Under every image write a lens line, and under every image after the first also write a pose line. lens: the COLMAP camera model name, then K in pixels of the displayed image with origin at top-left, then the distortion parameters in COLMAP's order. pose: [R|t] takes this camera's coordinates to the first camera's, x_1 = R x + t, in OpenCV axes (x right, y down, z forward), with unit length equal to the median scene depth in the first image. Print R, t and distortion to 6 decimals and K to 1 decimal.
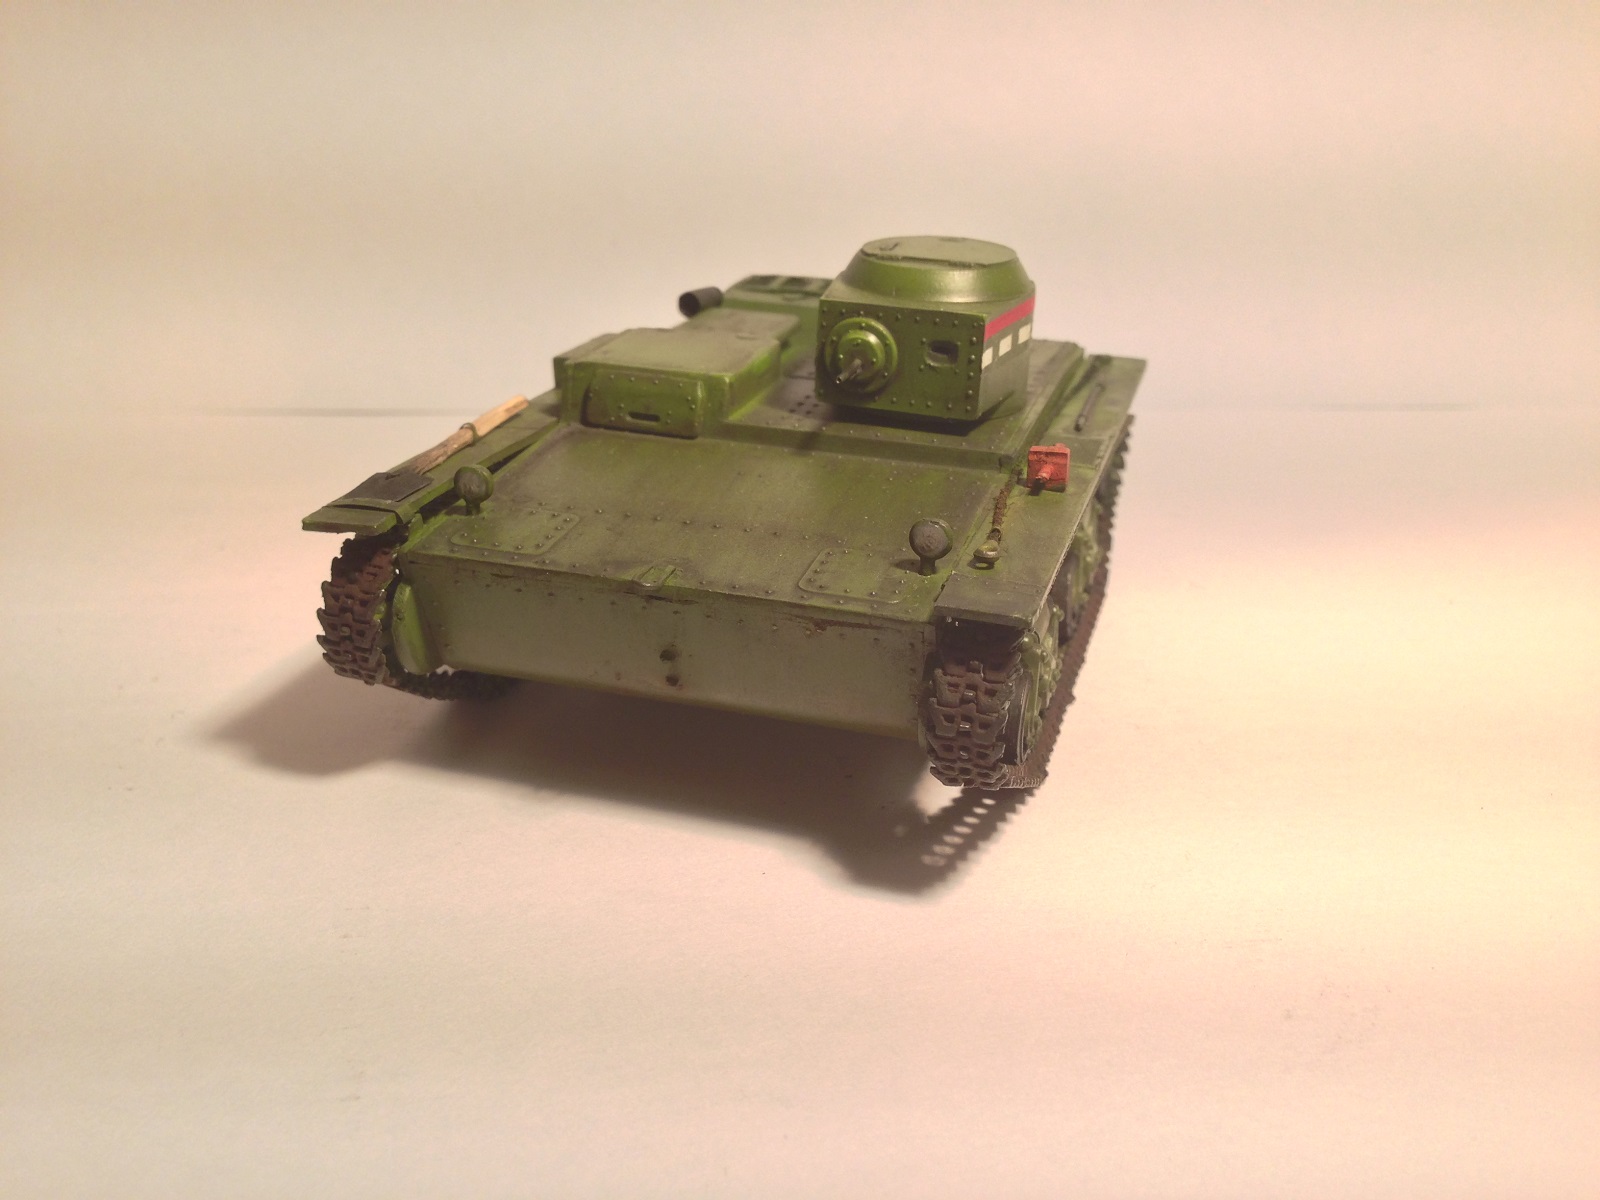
lens RADIAL K [[1559.3, 0, 800.0], [0, 1559.3, 600.0], [0, 0, 1]] dist [0.022750, 0.025744]
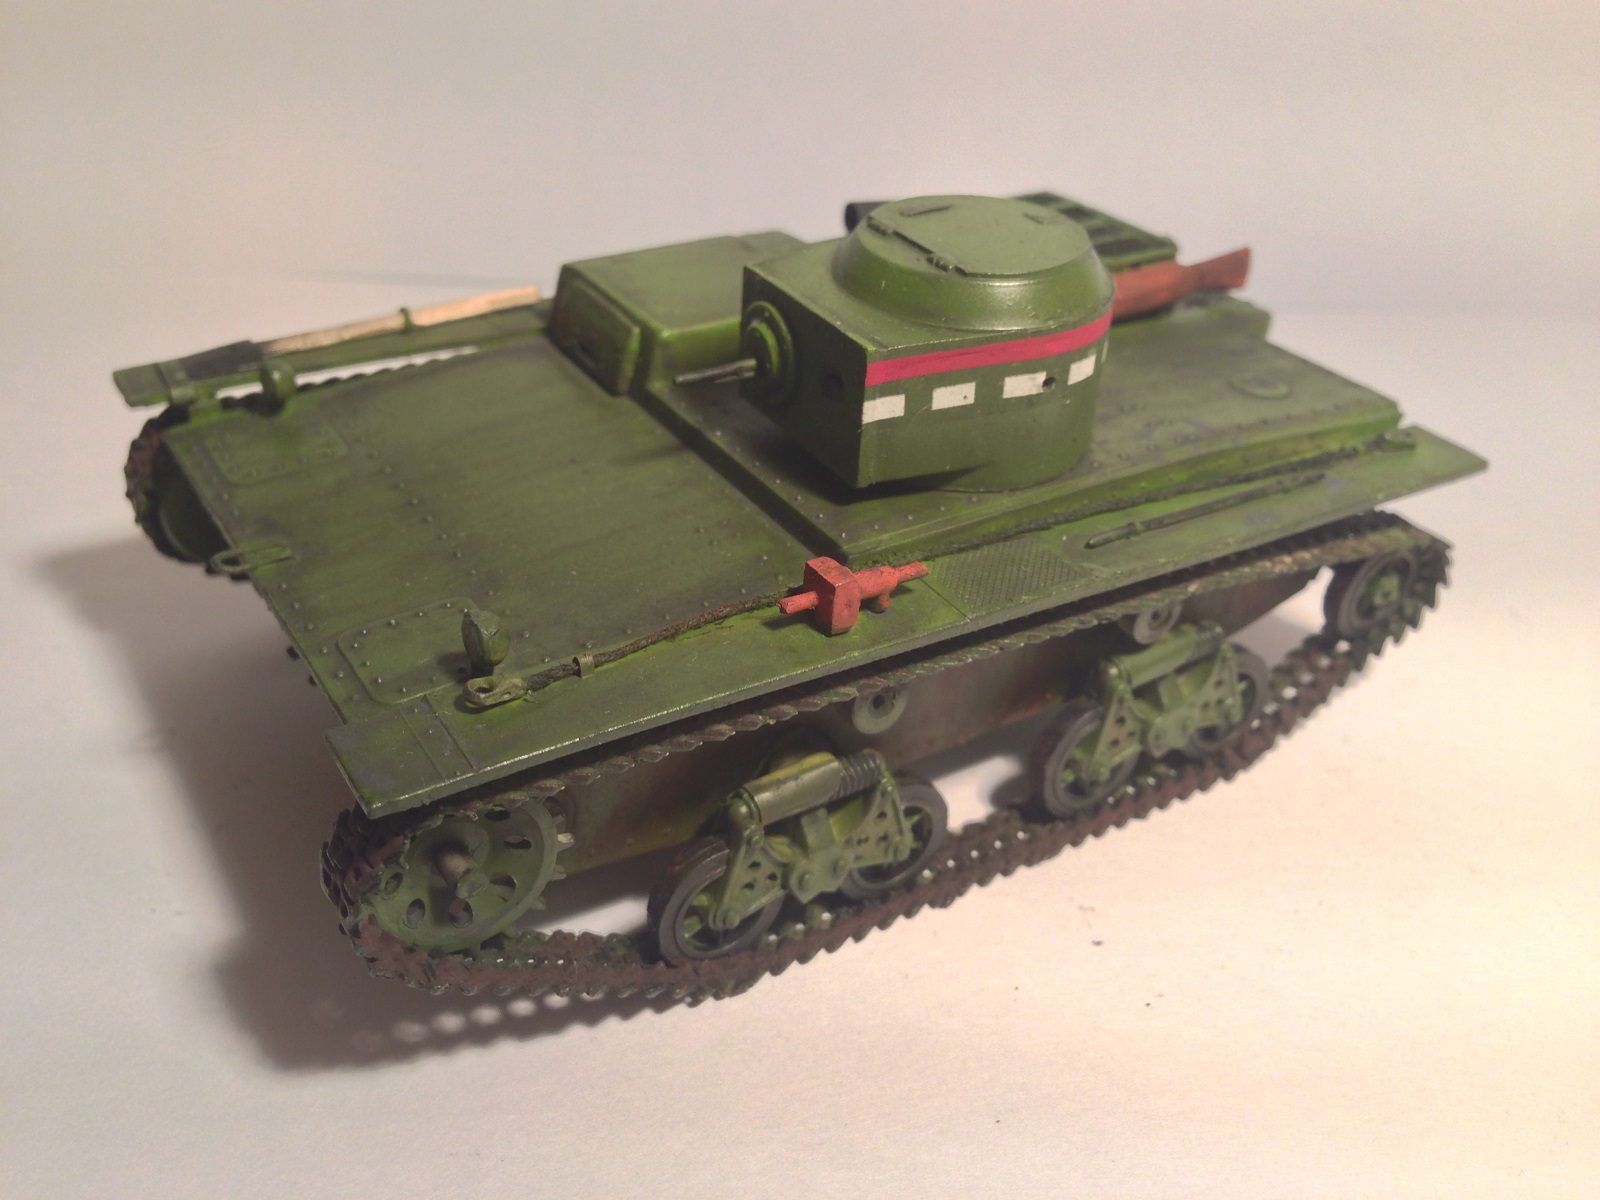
lens RADIAL K [[1559.3, 0, 800.0], [0, 1559.3, 600.0], [0, 0, 1]] dist [0.022750, 0.025744]
pose [[0.754955, 0.358006, -0.549430, 0.492884], [-0.271335, 0.933282, 0.235289, -0.226208], [0.597009, -0.028553, 0.801726, 0.427276]]
